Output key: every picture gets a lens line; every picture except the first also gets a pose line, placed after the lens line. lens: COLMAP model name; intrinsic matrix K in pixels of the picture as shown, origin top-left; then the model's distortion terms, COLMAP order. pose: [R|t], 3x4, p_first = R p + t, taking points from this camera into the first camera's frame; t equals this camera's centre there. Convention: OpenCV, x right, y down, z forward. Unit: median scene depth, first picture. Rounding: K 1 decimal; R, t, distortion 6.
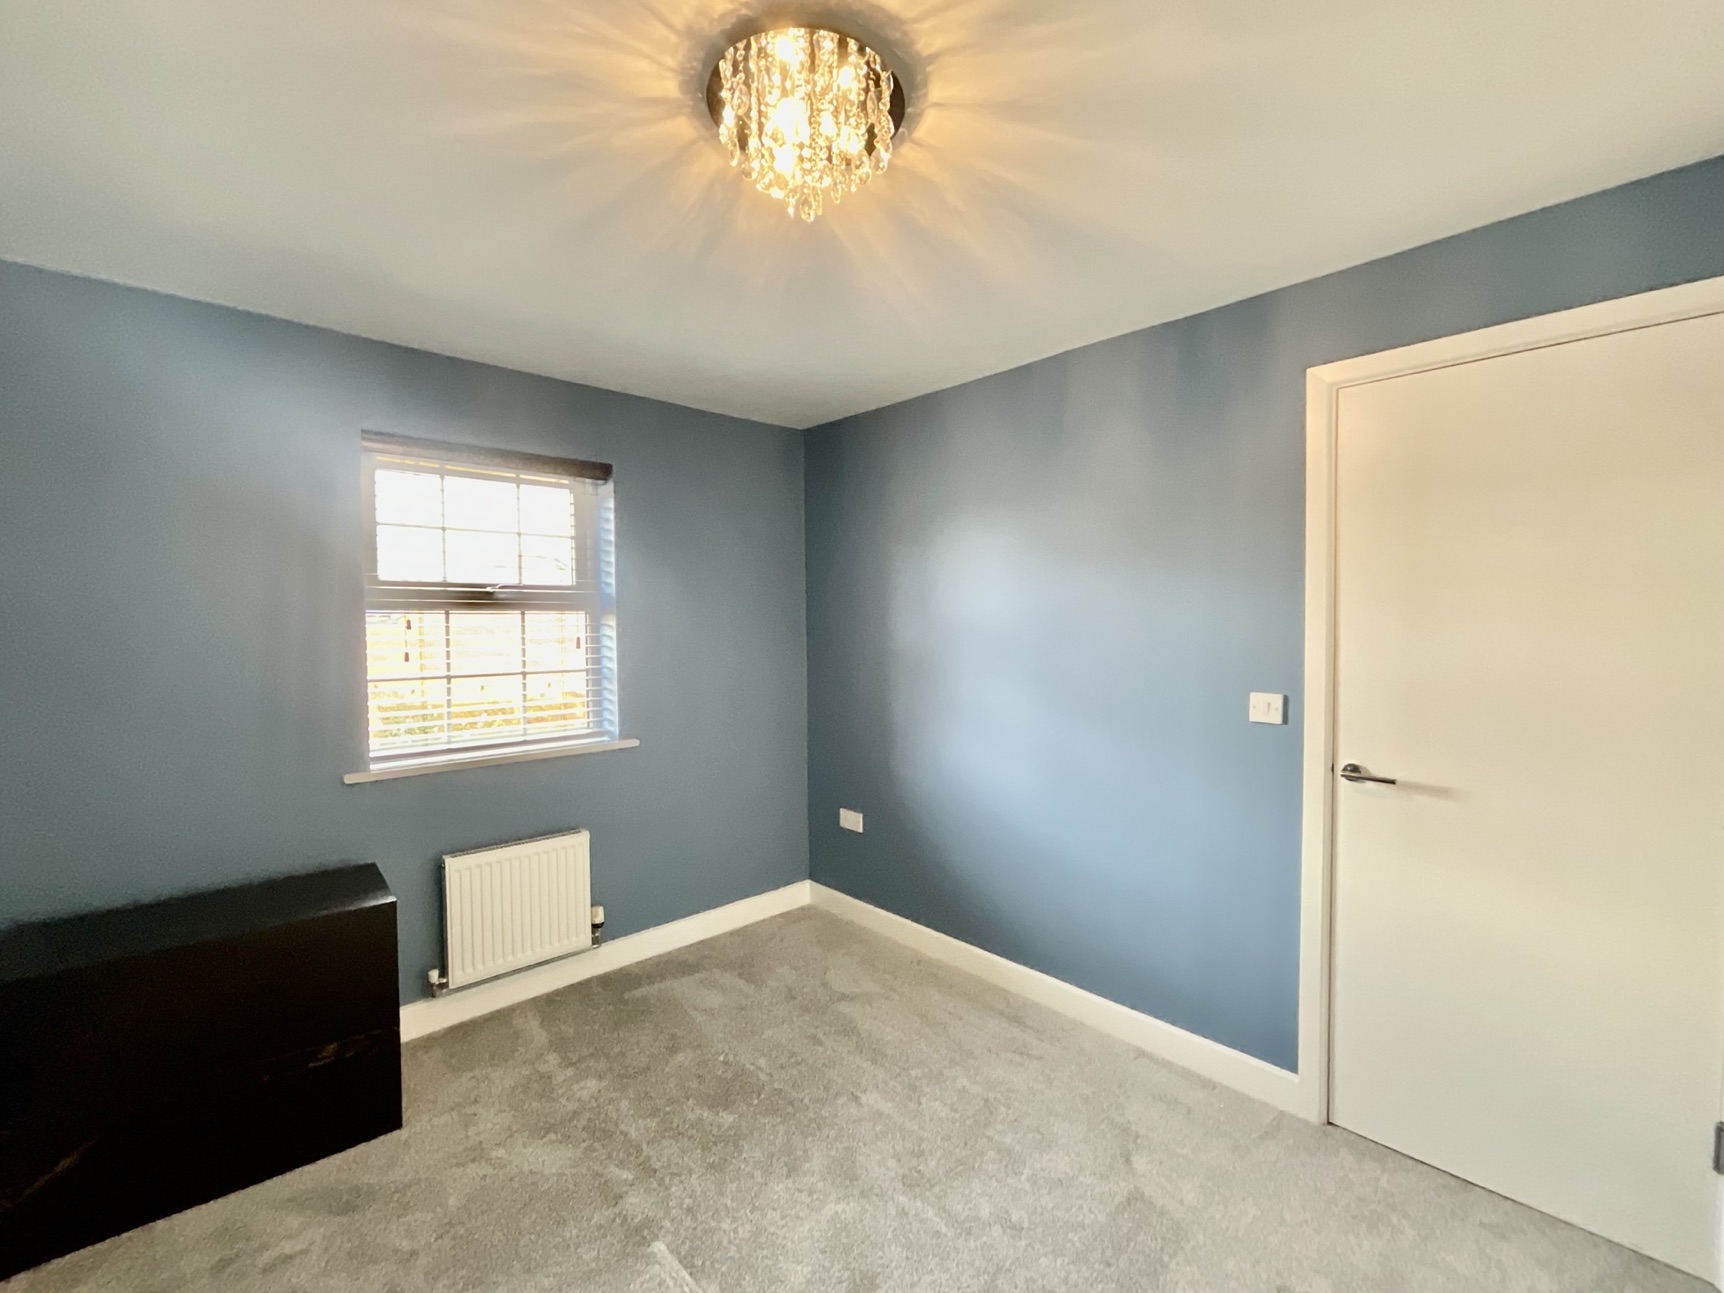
lens RADIAL K [[698.7, 0, 825.3], [0, 698.7, 649.5], [0, 0, 1]] dist [-0.002128, 0.001066]
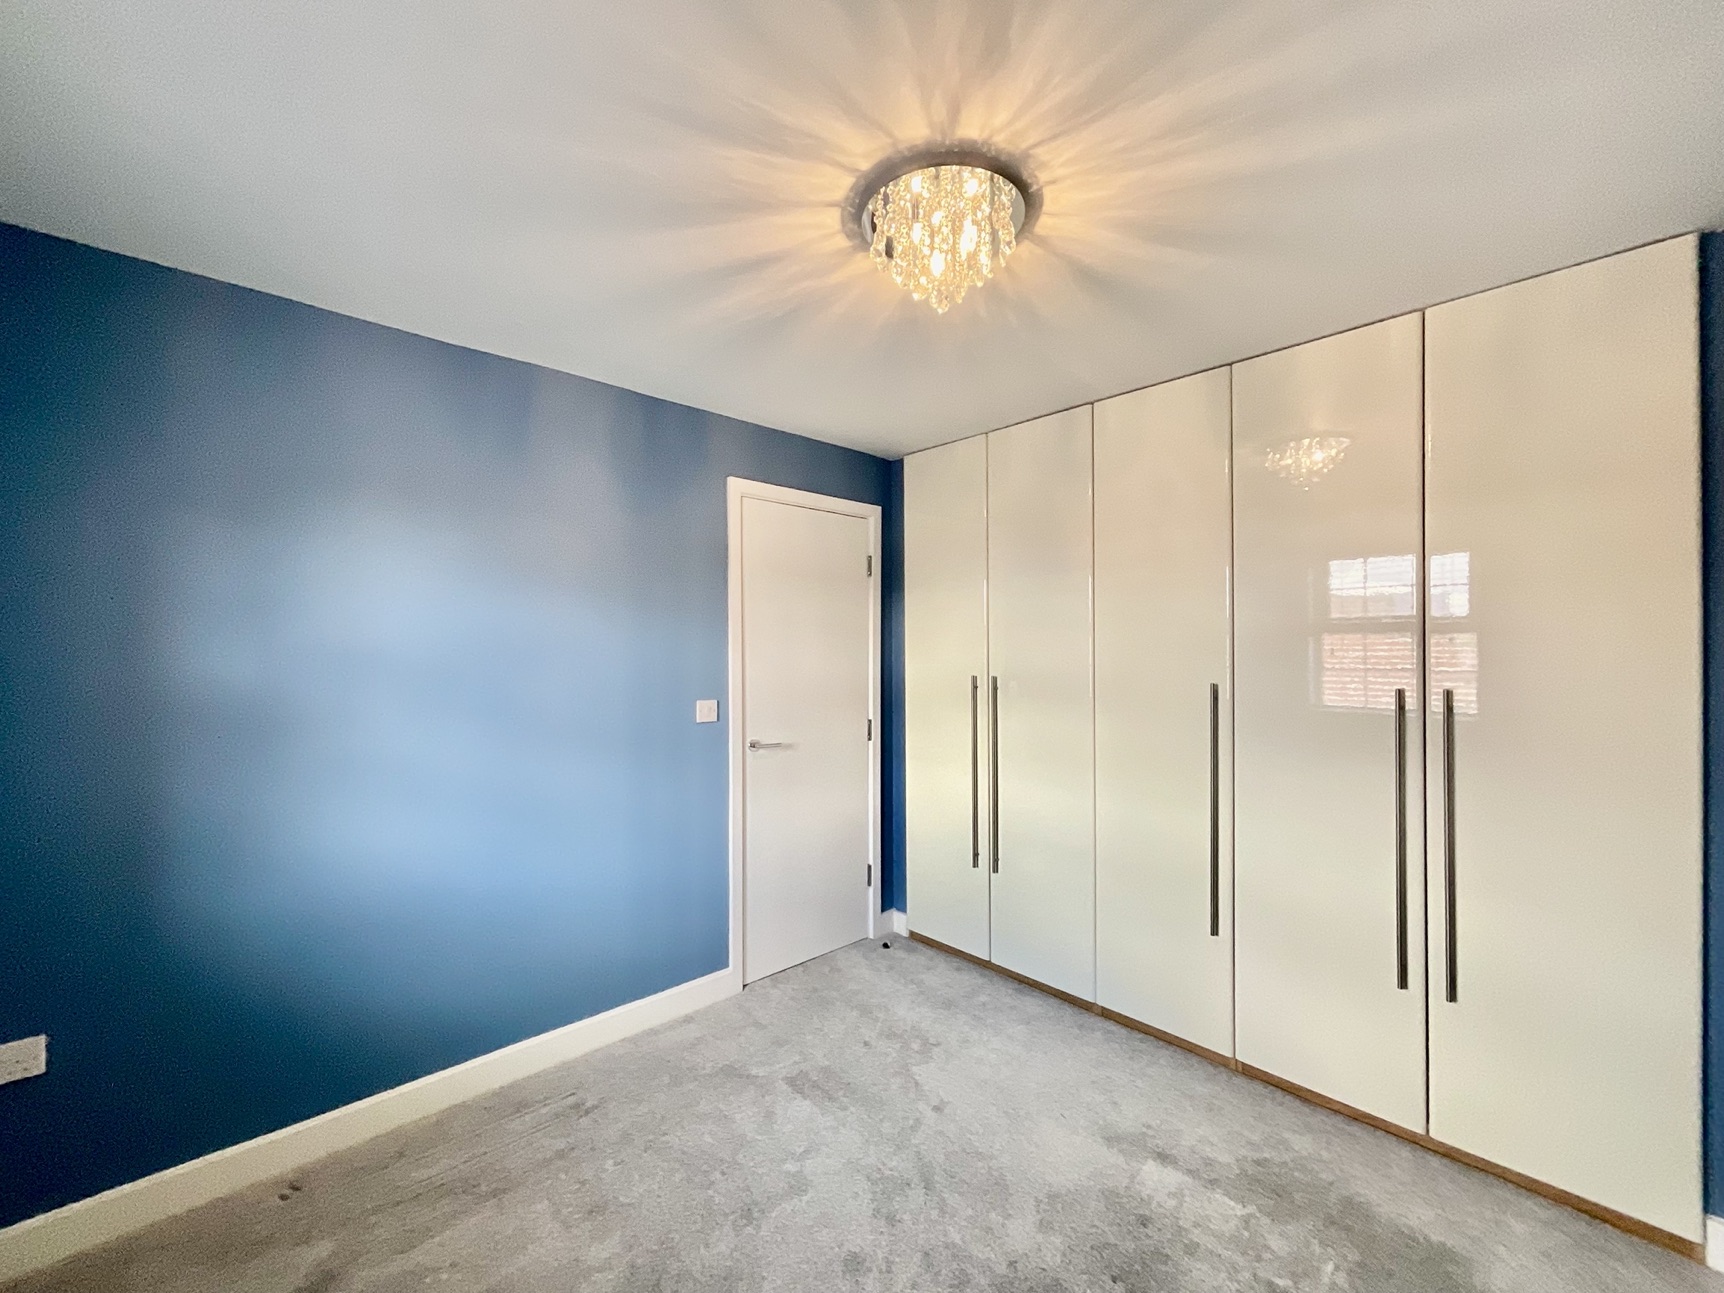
lens RADIAL K [[698.7, 0, 862.1], [0, 698.7, 645.9], [0, 0, 1]] dist [-0.002128, 0.001066]
pose [[0.001723, 0.012720, 0.999918, -0.748031], [0.037866, 0.999201, -0.012776, -0.014825], [-0.999281, 0.037885, 0.001240, 0.704630]]
